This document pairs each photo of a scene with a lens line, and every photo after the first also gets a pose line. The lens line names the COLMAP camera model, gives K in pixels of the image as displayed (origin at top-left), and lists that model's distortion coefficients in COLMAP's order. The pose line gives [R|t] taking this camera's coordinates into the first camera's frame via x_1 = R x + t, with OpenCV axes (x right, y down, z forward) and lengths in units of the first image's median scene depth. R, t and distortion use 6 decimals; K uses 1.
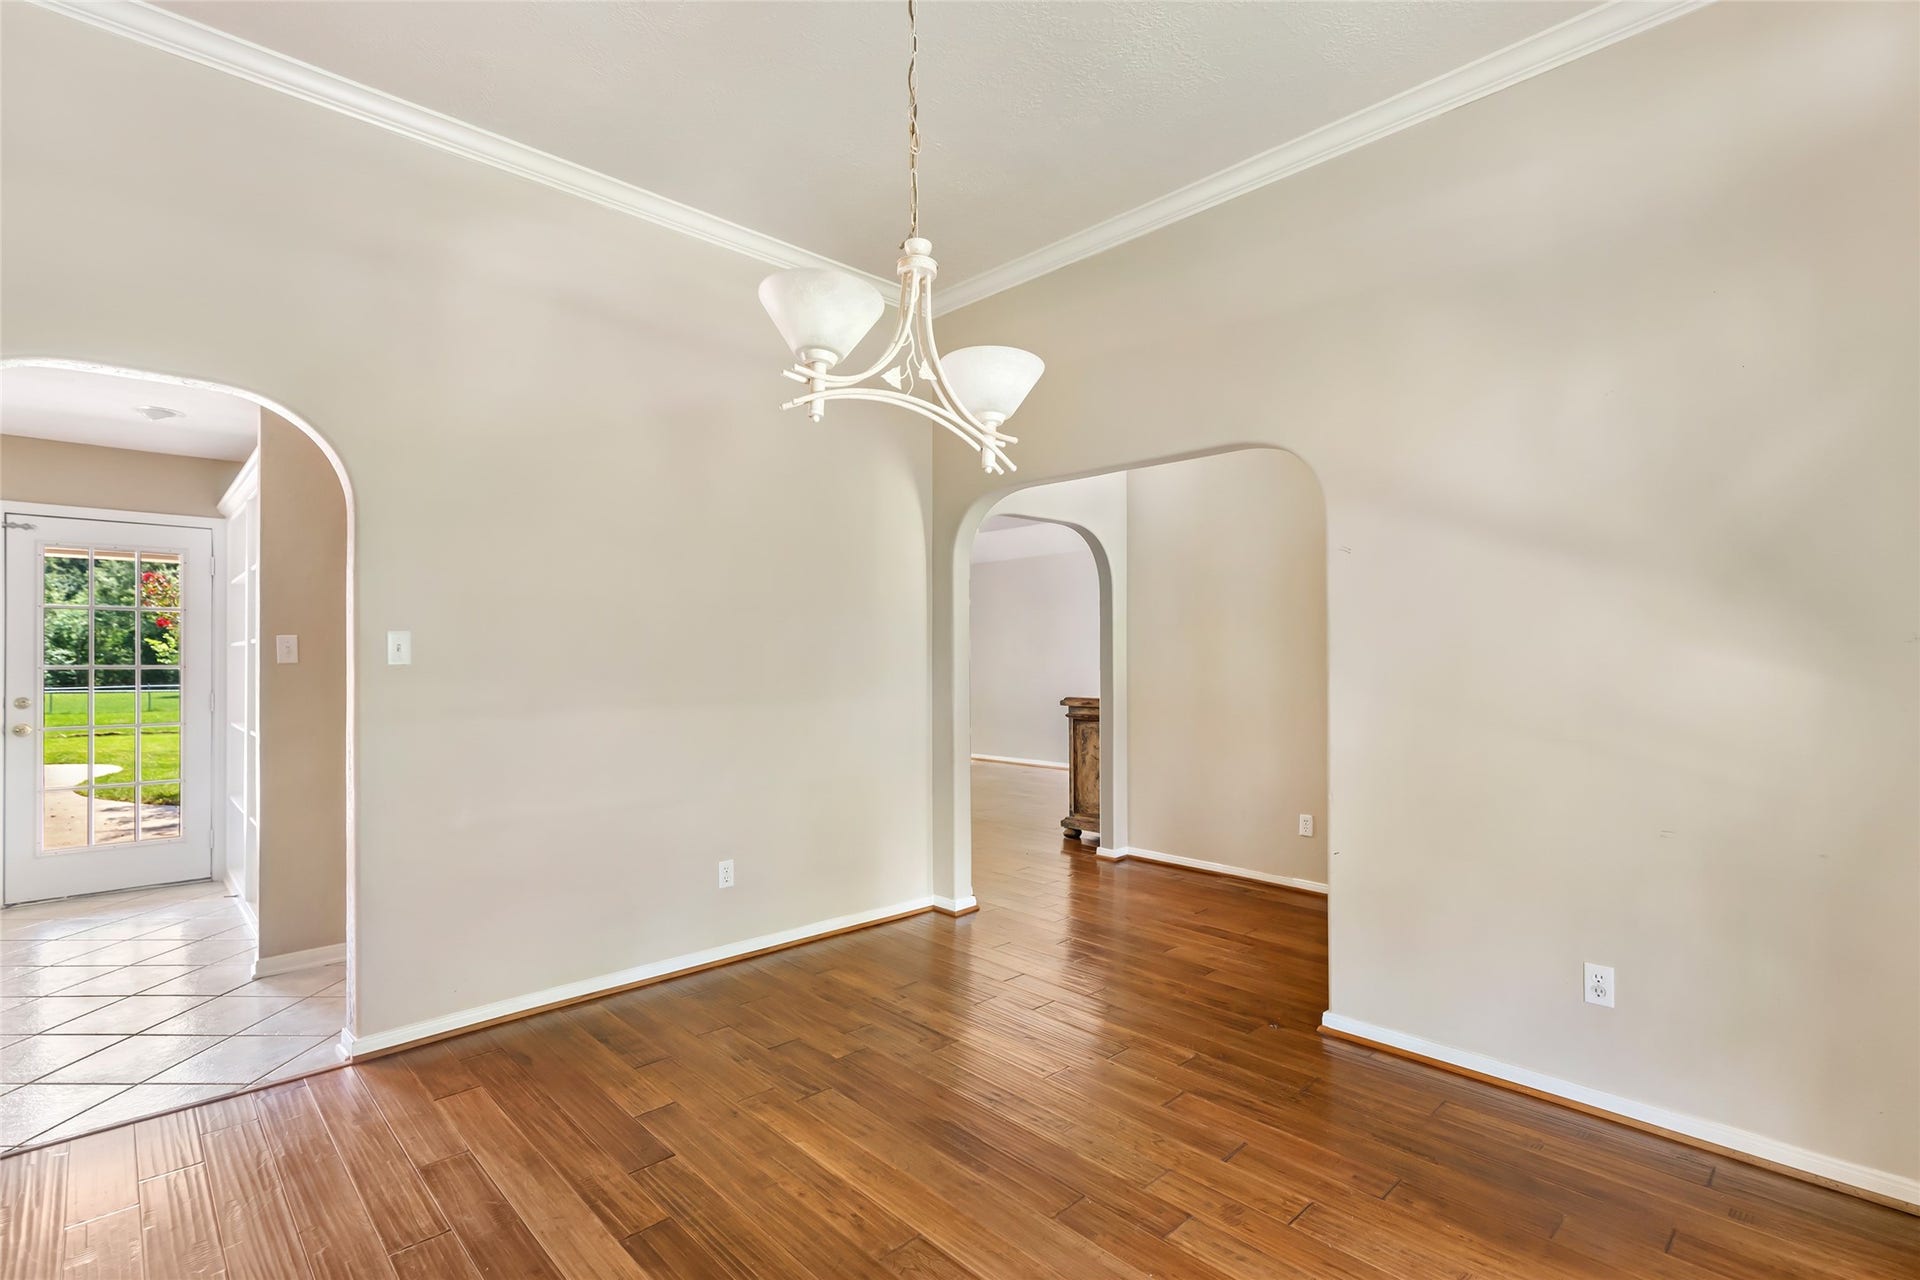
lens RADIAL K [[912.9, 0, 970.5], [0, 912.9, 642.2], [0, 0, 1]] dist [0.001250, 0.000962]
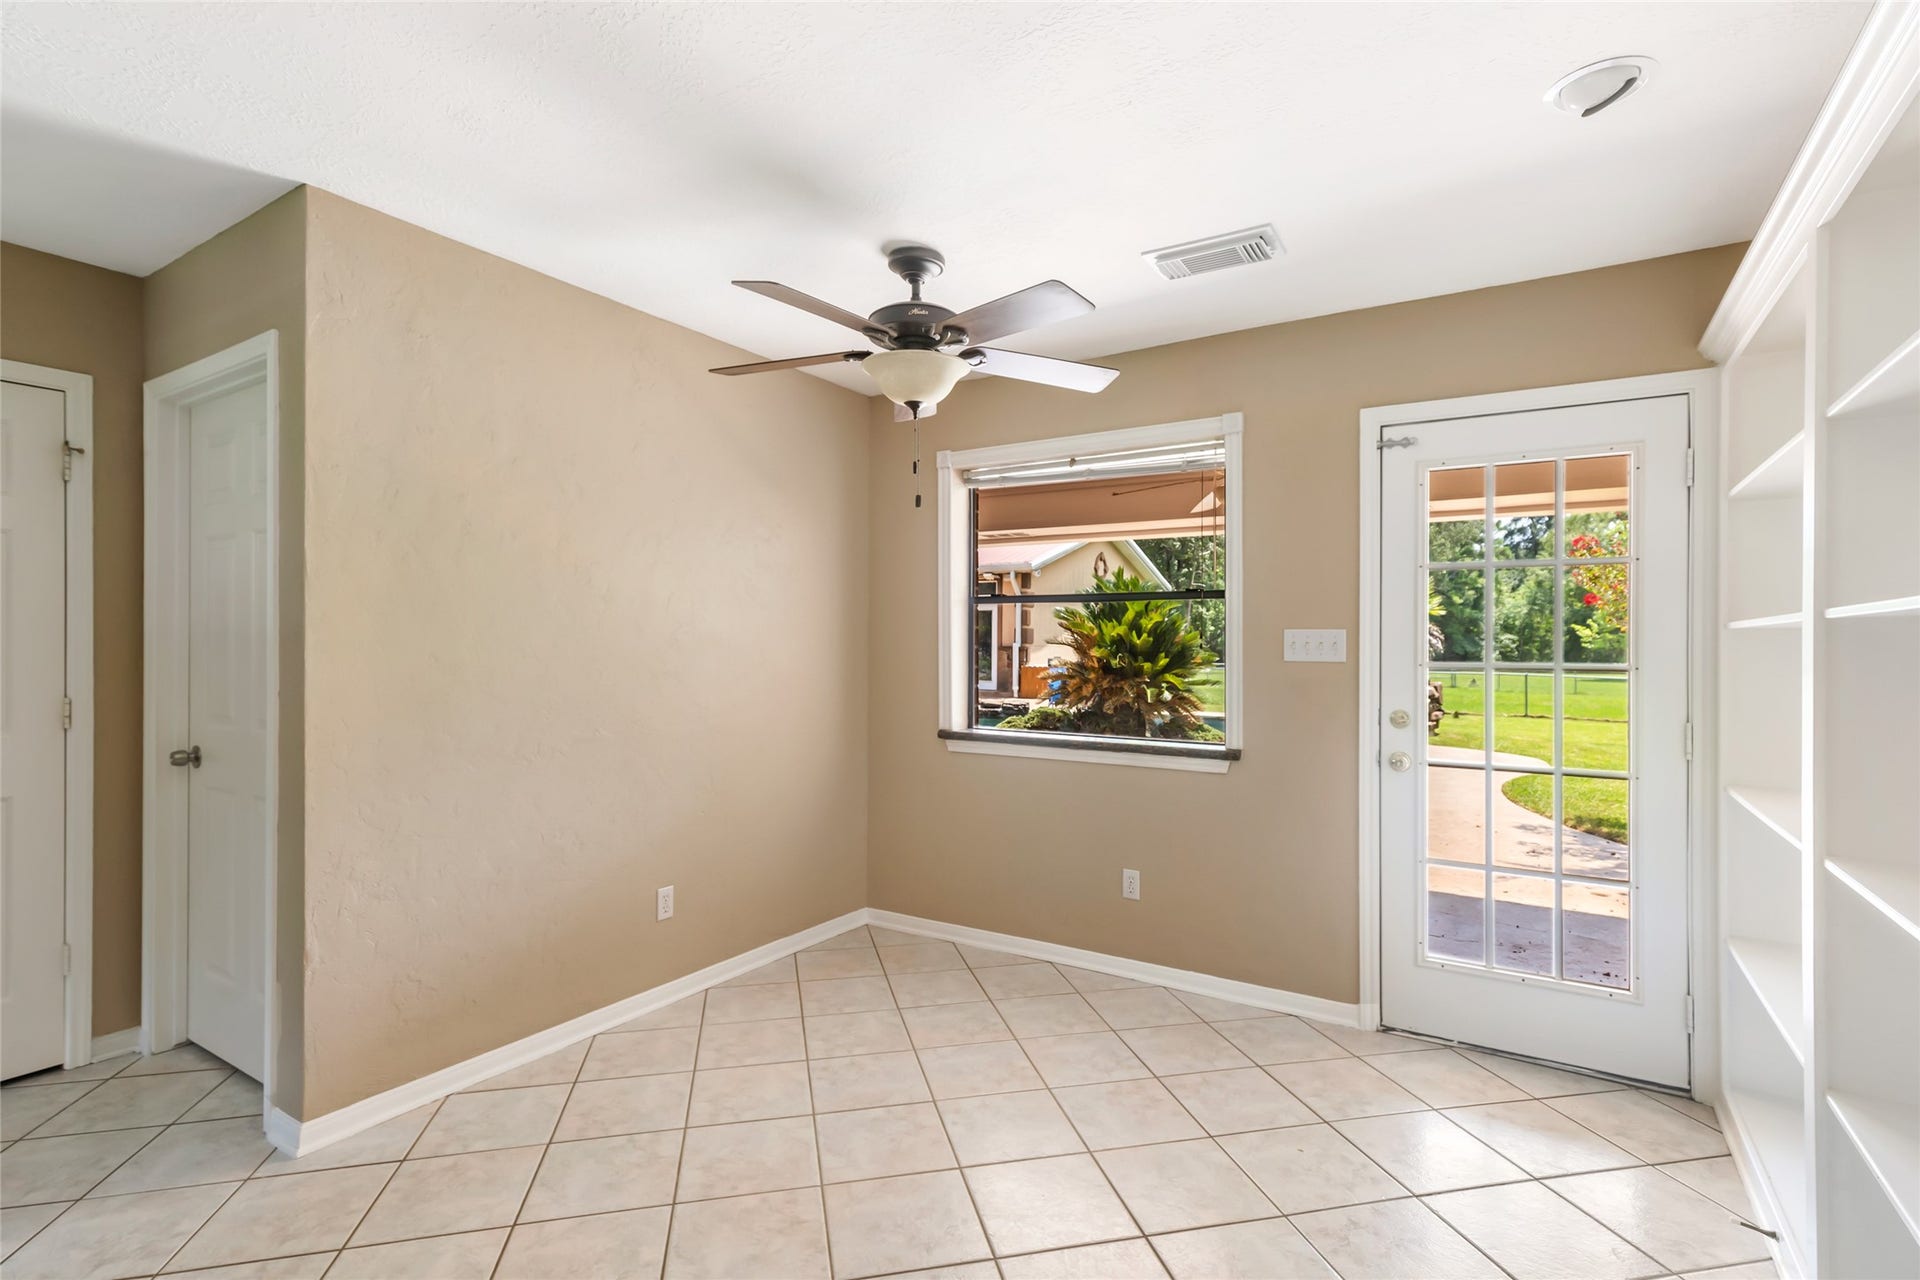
lens RADIAL K [[912.9, 0, 970.5], [0, 912.9, 642.2], [0, 0, 1]] dist [0.001250, 0.000962]
pose [[0.251746, 0.007436, -0.967765, -0.067553], [0.008653, 0.999913, 0.009934, 0.000584], [0.967755, -0.010875, 0.251659, 0.074985]]
